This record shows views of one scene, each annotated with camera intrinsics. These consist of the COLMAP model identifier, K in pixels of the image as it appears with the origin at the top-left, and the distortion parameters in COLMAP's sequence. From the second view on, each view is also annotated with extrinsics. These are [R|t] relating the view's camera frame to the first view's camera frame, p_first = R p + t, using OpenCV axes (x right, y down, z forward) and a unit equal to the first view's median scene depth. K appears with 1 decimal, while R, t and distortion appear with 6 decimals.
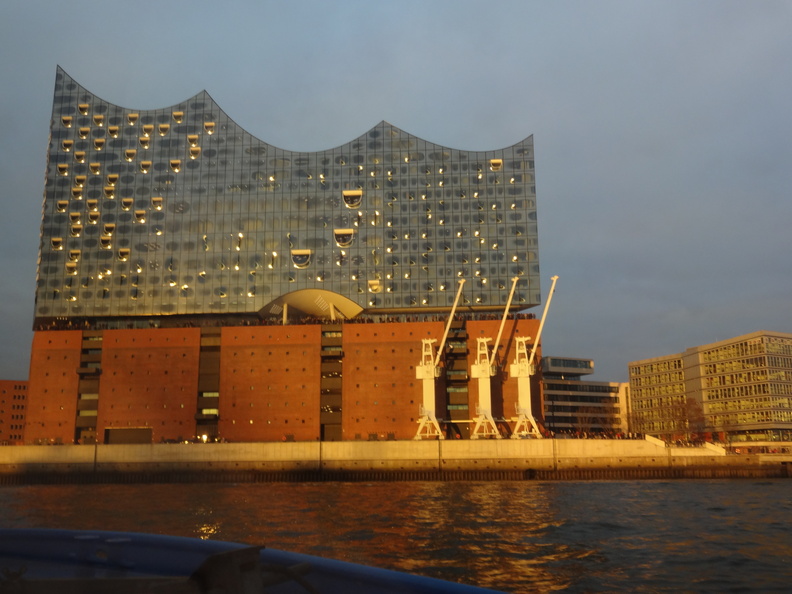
lens RADIAL K [[797.7, 0, 393.3], [0, 797.7, 296.8], [0, 0, 1]] dist [0.018747, 0.000000]
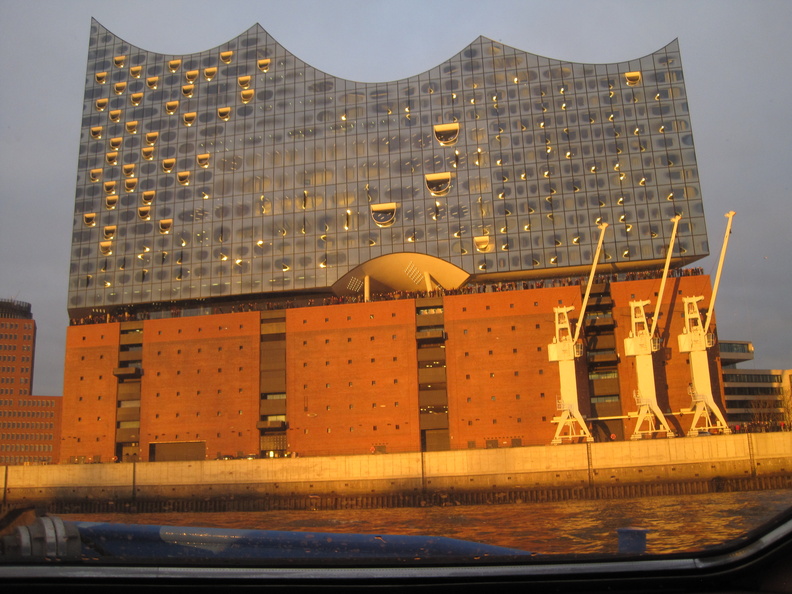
lens RADIAL K [[804.7, 0, 398.7], [0, 804.7, 297.1], [0, 0, 1]] dist [-0.132535, 0.000000]
pose [[0.993368, -0.051560, -0.102773, -0.026703], [0.048592, 0.998332, -0.031171, 0.055276], [0.104209, 0.025970, 0.994216, 0.238711]]
